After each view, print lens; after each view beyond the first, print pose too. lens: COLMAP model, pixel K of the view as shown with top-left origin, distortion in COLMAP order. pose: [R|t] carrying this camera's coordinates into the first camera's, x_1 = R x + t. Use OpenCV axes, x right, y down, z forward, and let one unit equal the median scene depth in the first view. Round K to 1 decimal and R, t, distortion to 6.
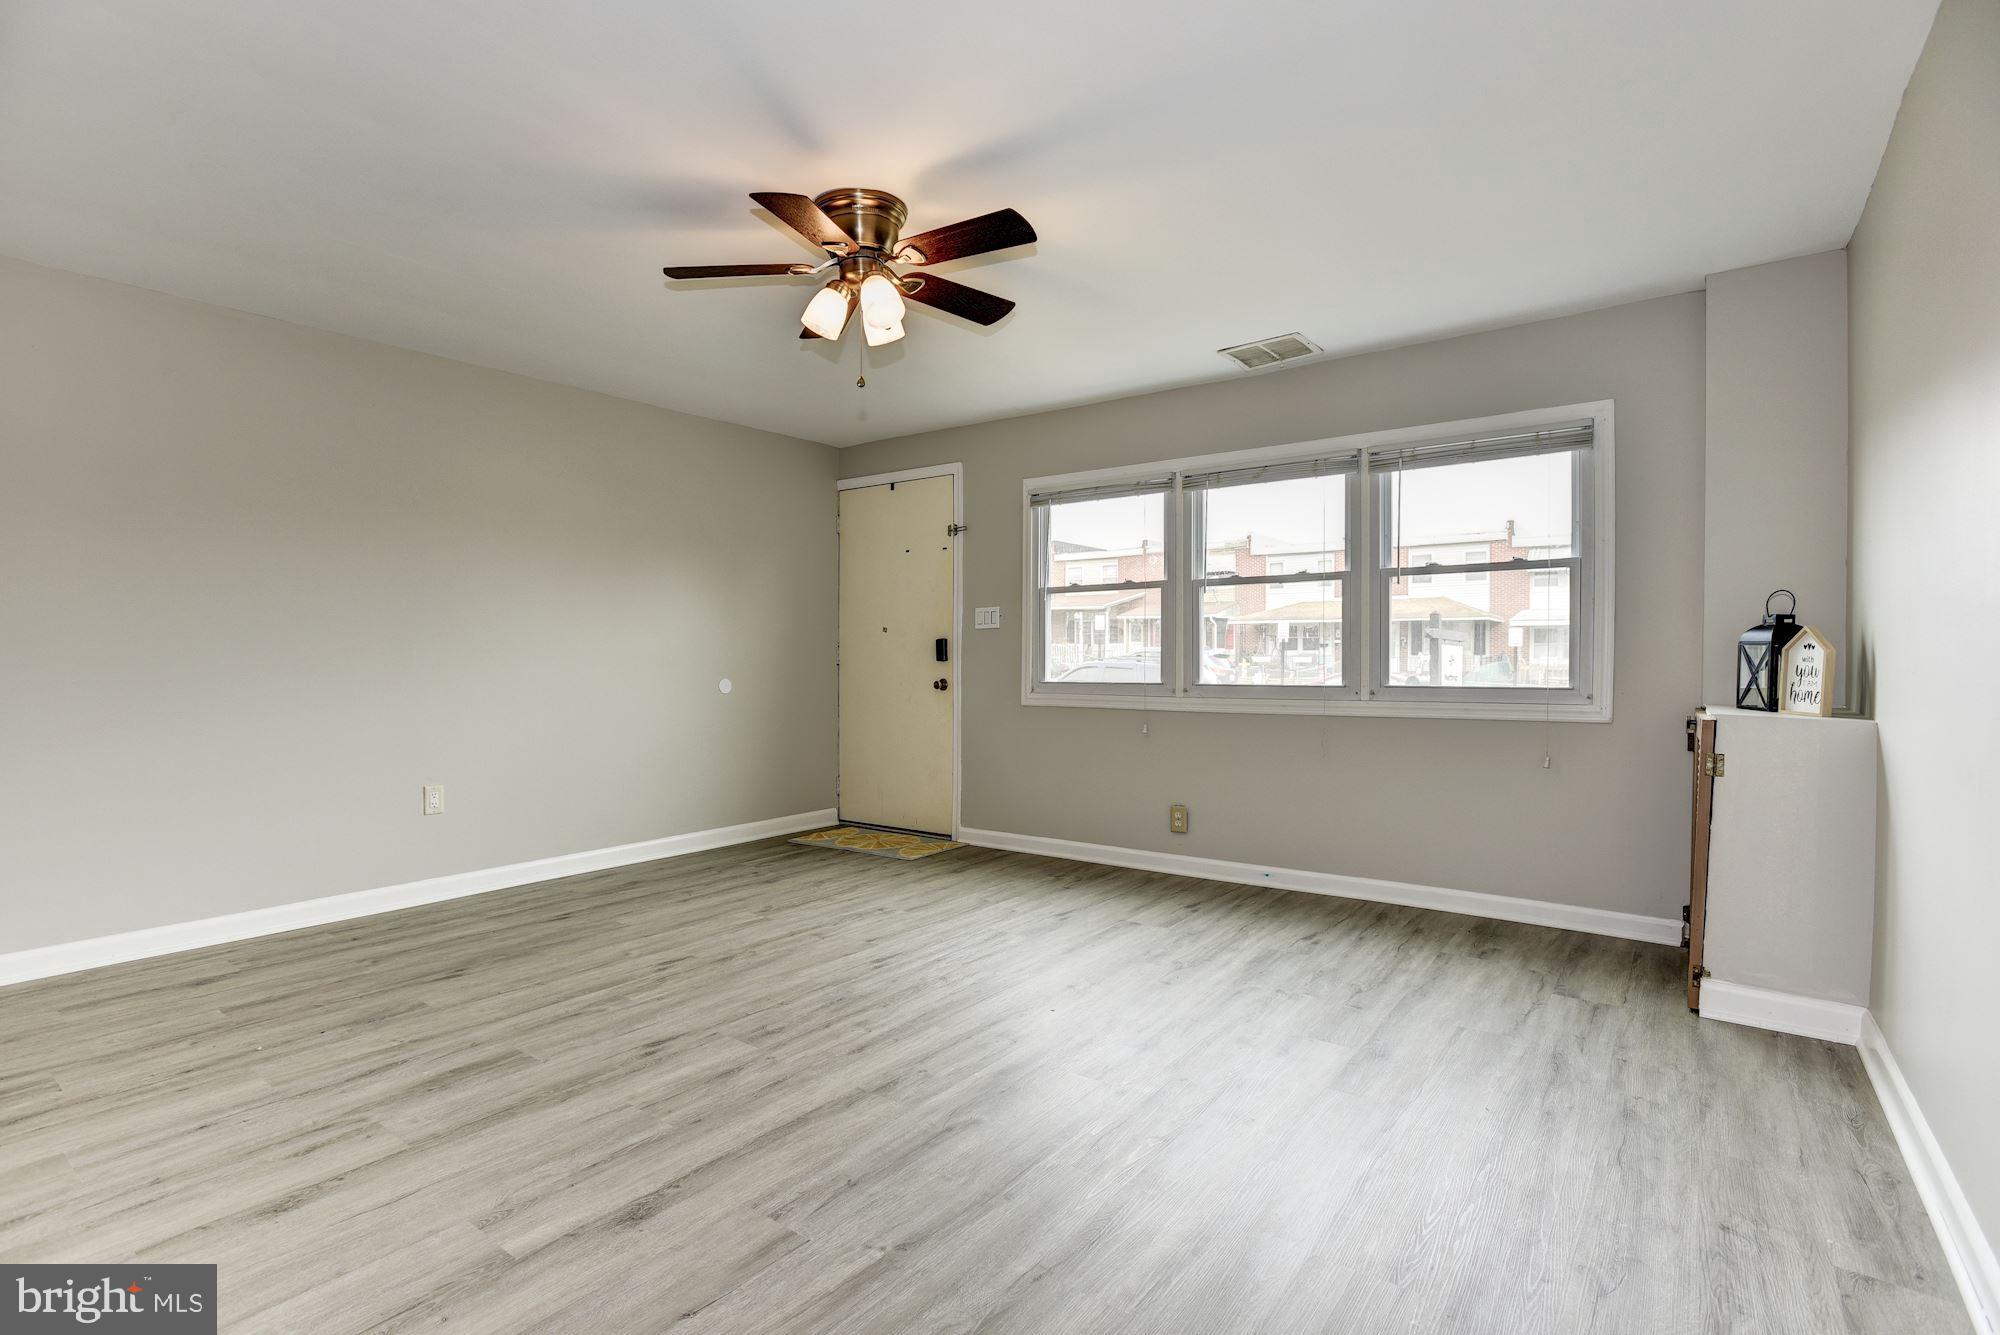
lens RADIAL K [[956.7, 0, 997.5], [0, 956.7, 676.0], [0, 0, 1]] dist [-0.059589, 0.028612]
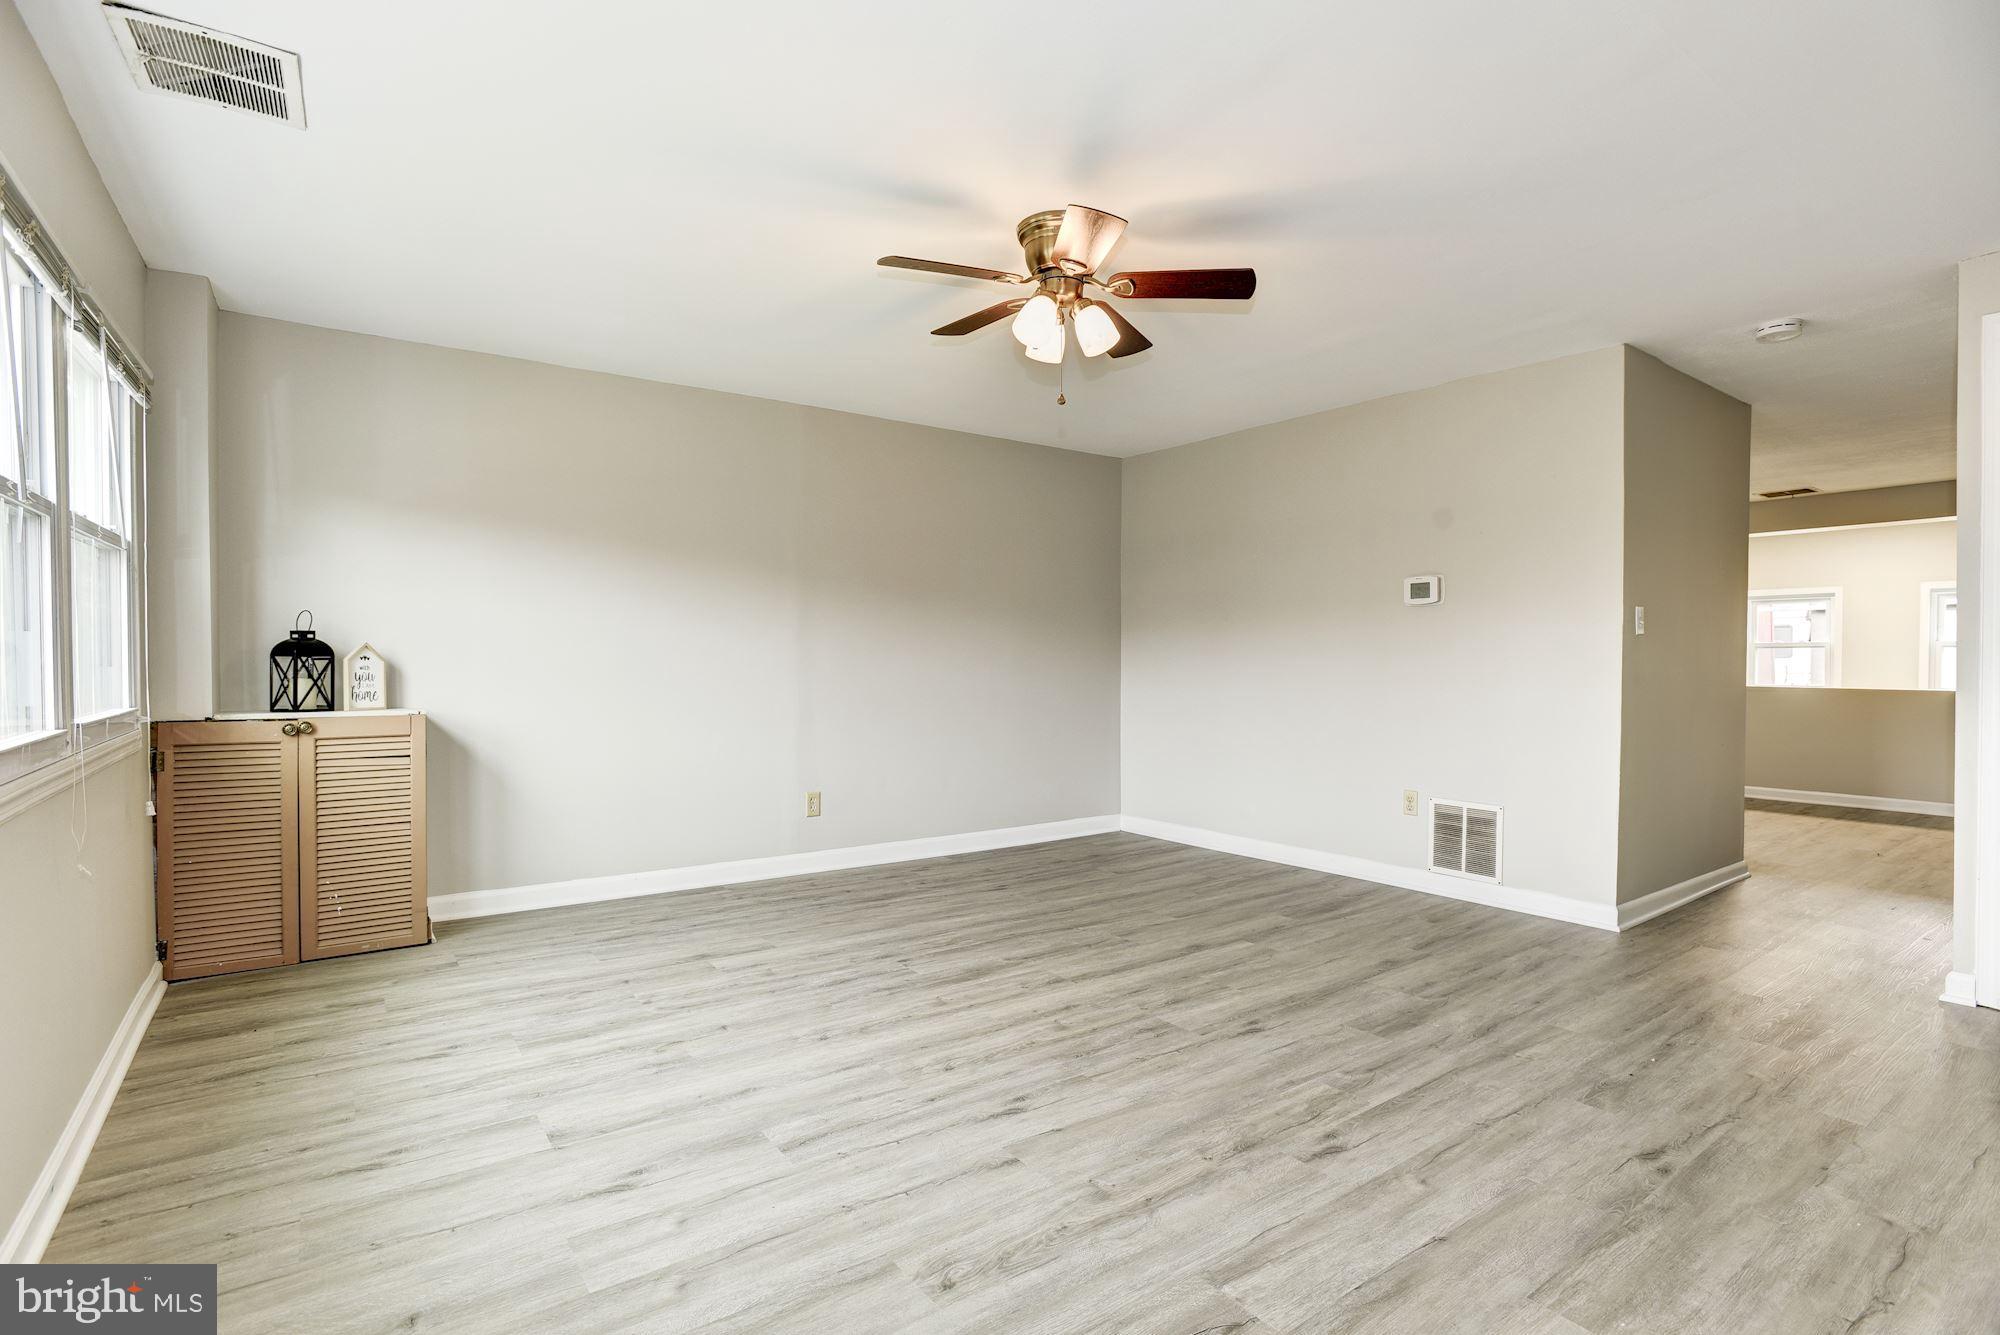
lens RADIAL K [[956.7, 0, 997.5], [0, 956.7, 676.0], [0, 0, 1]] dist [-0.059589, 0.028612]
pose [[-0.954018, -0.006516, 0.299677, -0.364581], [0.005342, 0.999235, 0.038733, -0.050215], [-0.299701, 0.038552, -0.953254, 1.893573]]
